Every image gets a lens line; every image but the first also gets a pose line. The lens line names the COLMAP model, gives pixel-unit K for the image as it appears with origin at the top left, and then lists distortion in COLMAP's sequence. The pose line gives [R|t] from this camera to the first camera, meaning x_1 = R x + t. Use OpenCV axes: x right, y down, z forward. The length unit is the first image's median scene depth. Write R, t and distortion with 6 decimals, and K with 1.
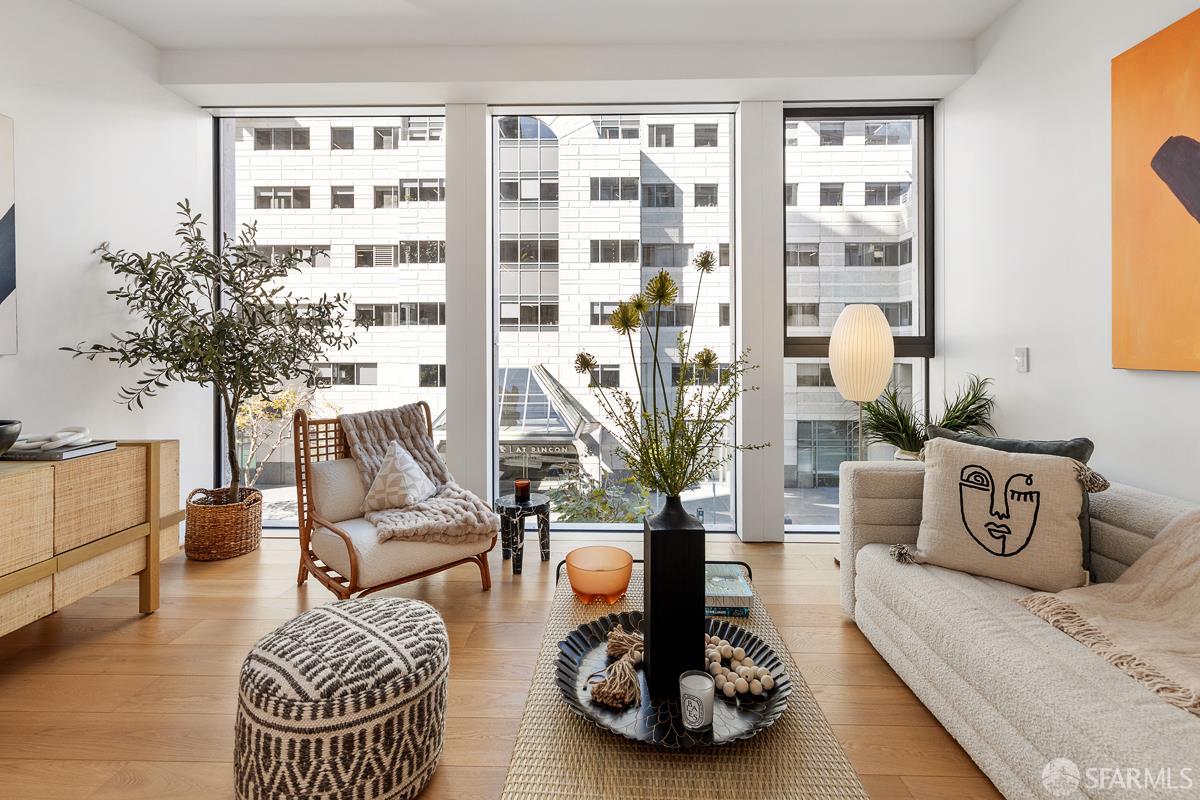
lens RADIAL K [[532.2, 0, 596.6], [0, 532.2, 346.5], [0, 0, 1]] dist [0.004654, -0.000141]
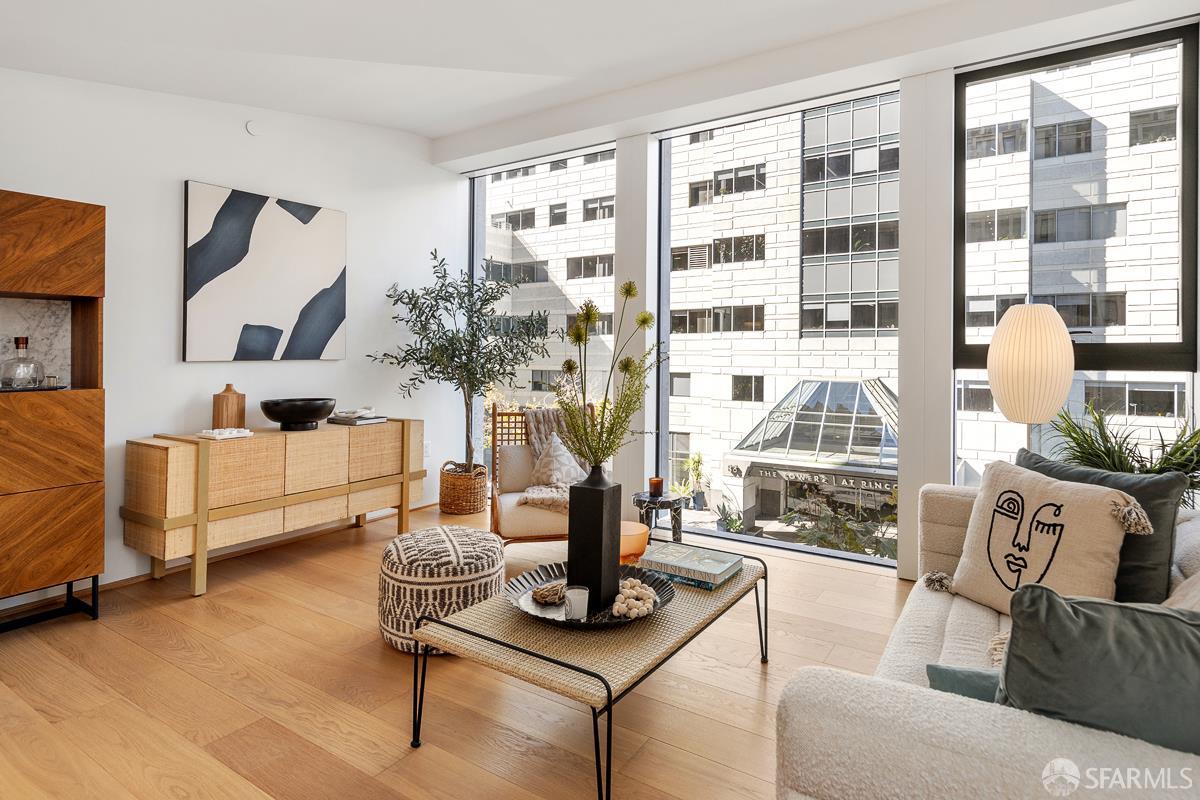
lens RADIAL K [[632.5, 0, 612.7], [0, 632.5, 357.4], [0, 0, 1]] dist [0.003113, -0.000122]
pose [[0.853754, 0.003710, -0.520664, 0.569406], [-0.002087, 0.999991, 0.003705, 0.000423], [0.520673, -0.002076, 0.853754, -0.191664]]
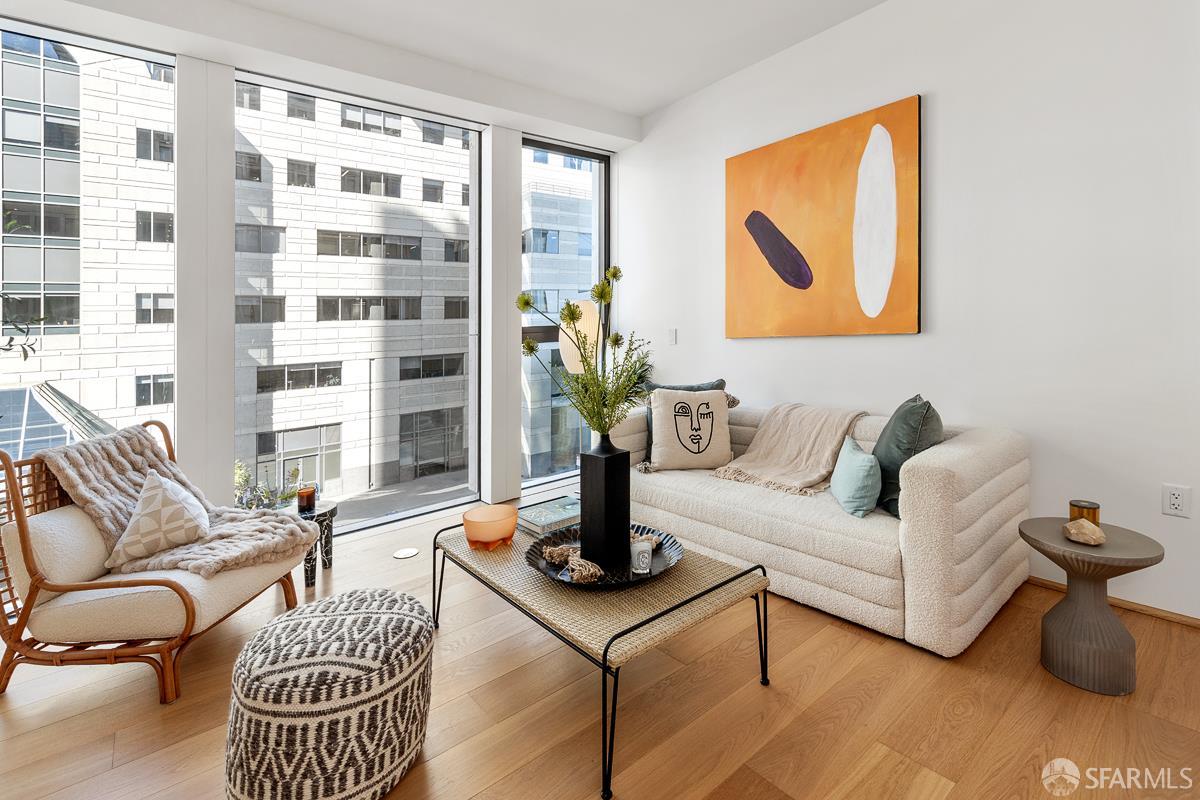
lens RADIAL K [[553.0, 0, 574.7], [0, 553.0, 359.7], [0, 0, 1]] dist [0.001005, 0.000216]
pose [[0.770819, -0.067004, 0.633520, -0.474217], [0.045545, 0.997705, 0.050106, -0.001462], [-0.635424, -0.009769, 0.772102, -0.062510]]
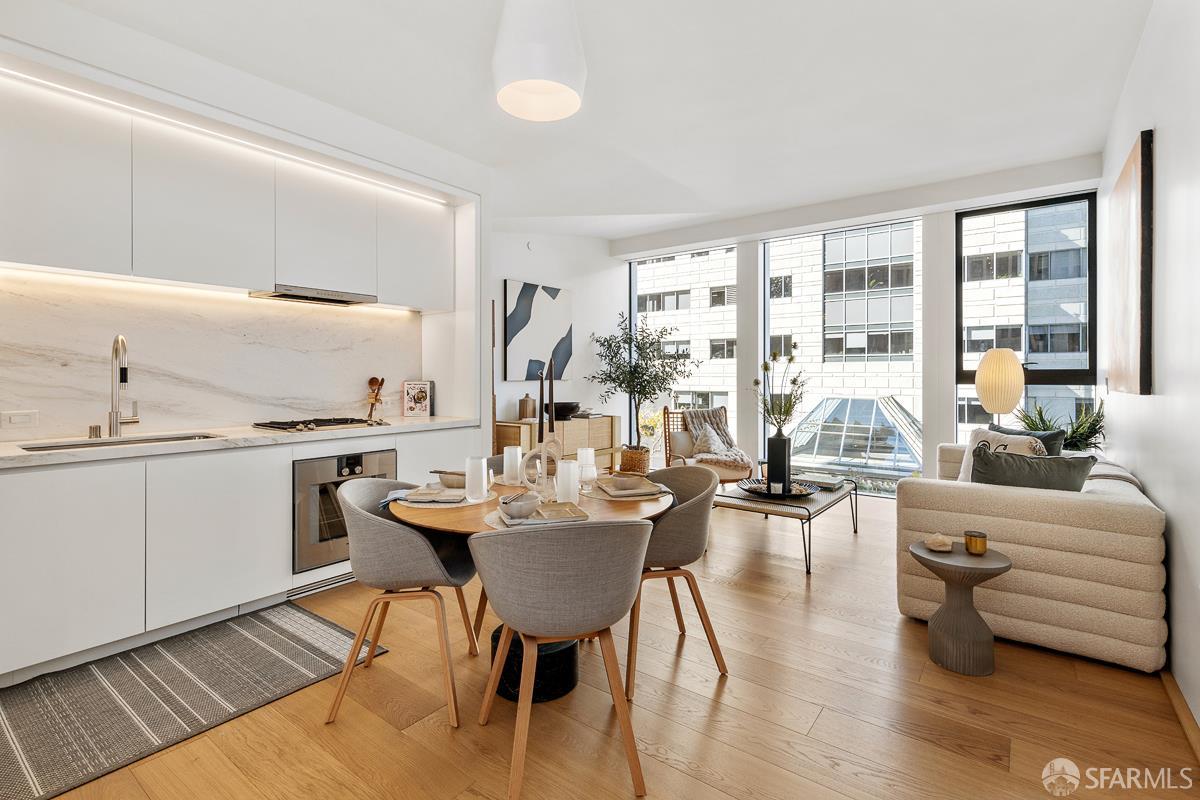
lens RADIAL K [[553.8, 0, 603.6], [0, 553.8, 376.4], [0, 0, 1]] dist [0.002035, 0.000214]
pose [[0.812226, -0.000417, -0.583343, 0.626175], [-0.000231, 0.999999, -0.001037, 0.001481], [0.583343, 0.000977, 0.812225, -1.109929]]
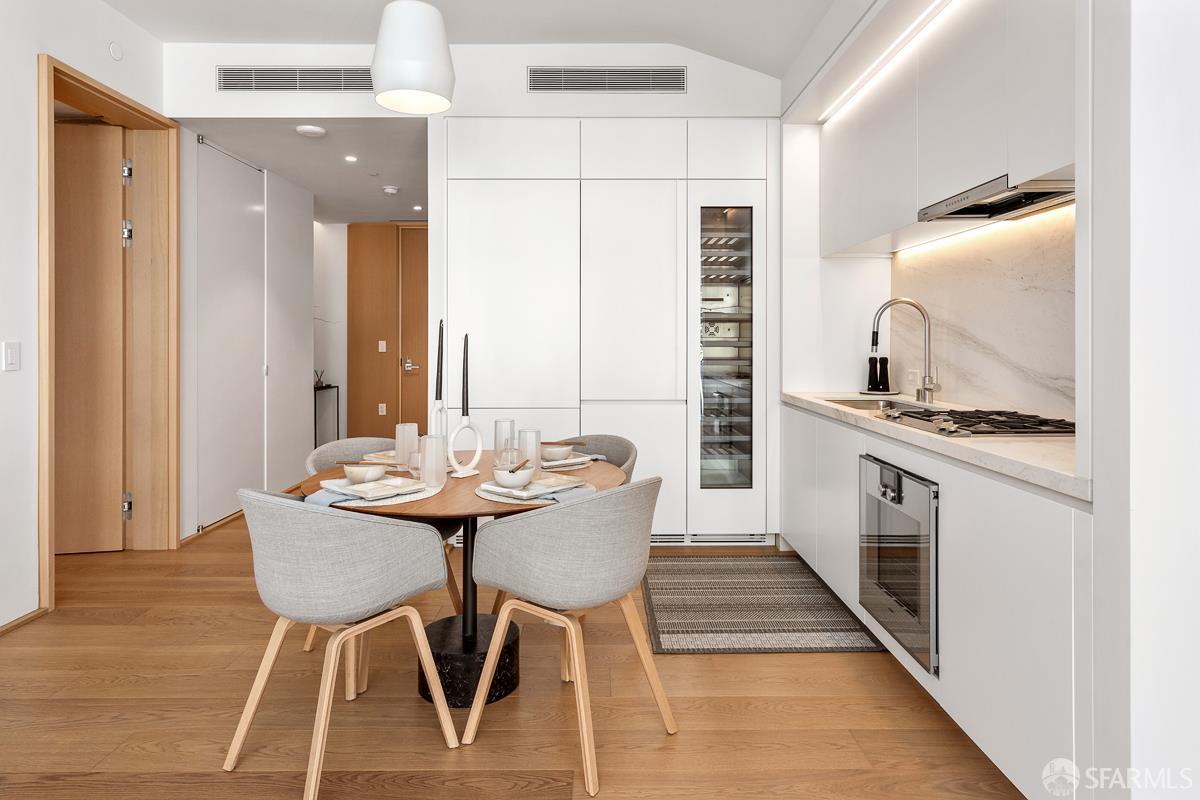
lens RADIAL K [[695.9, 0, 596.7], [0, 695.9, 343.3], [0, 0, 1]] dist [0.014815, -0.000592]
pose [[-0.999611, -0.001994, -0.027818, -0.184114], [-0.002171, 0.999978, 0.006337, 0.000173], [0.027804, 0.006395, -0.999593, 0.643568]]
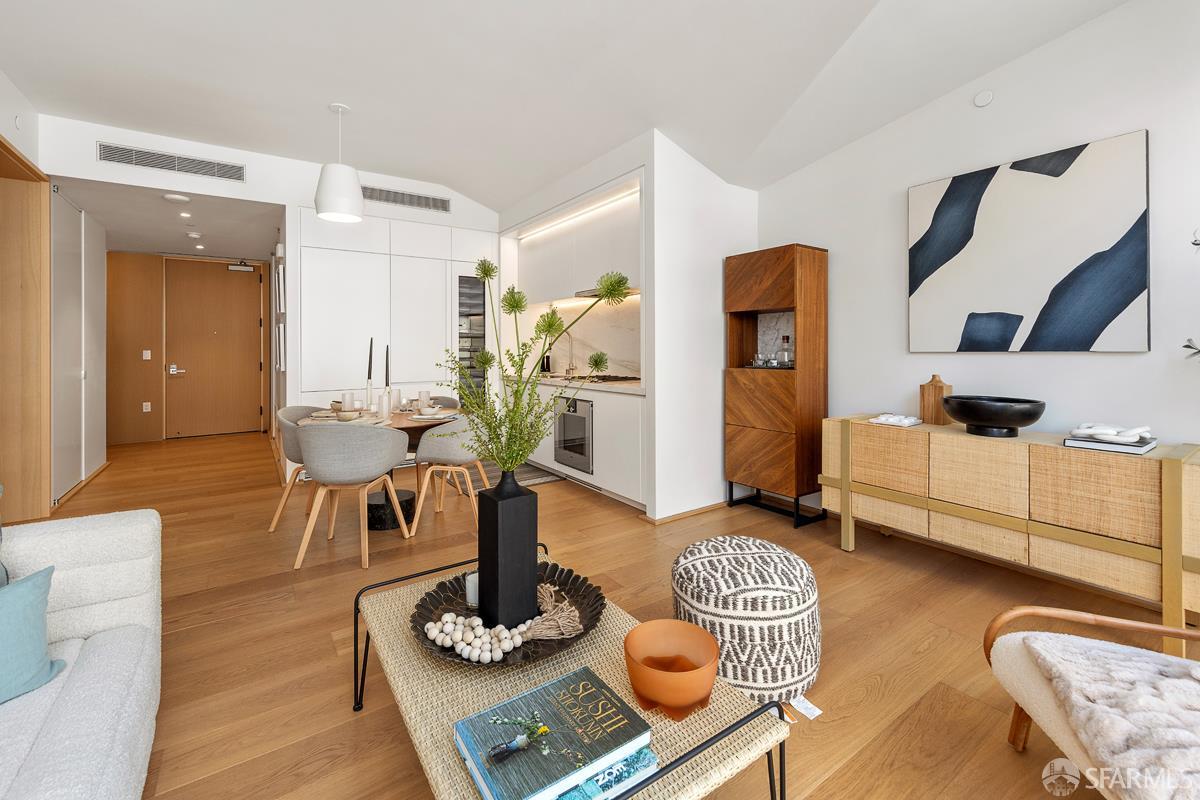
lens RADIAL K [[509.5, 0, 594.8], [0, 509.5, 346.1], [0, 0, 1]] dist [-0.001417, -0.000229]
pose [[-0.808600, 0.000831, -0.588358, 0.374902], [0.003208, 0.999990, -0.002997, 0.003668], [0.588349, -0.004311, -0.808595, 1.172379]]
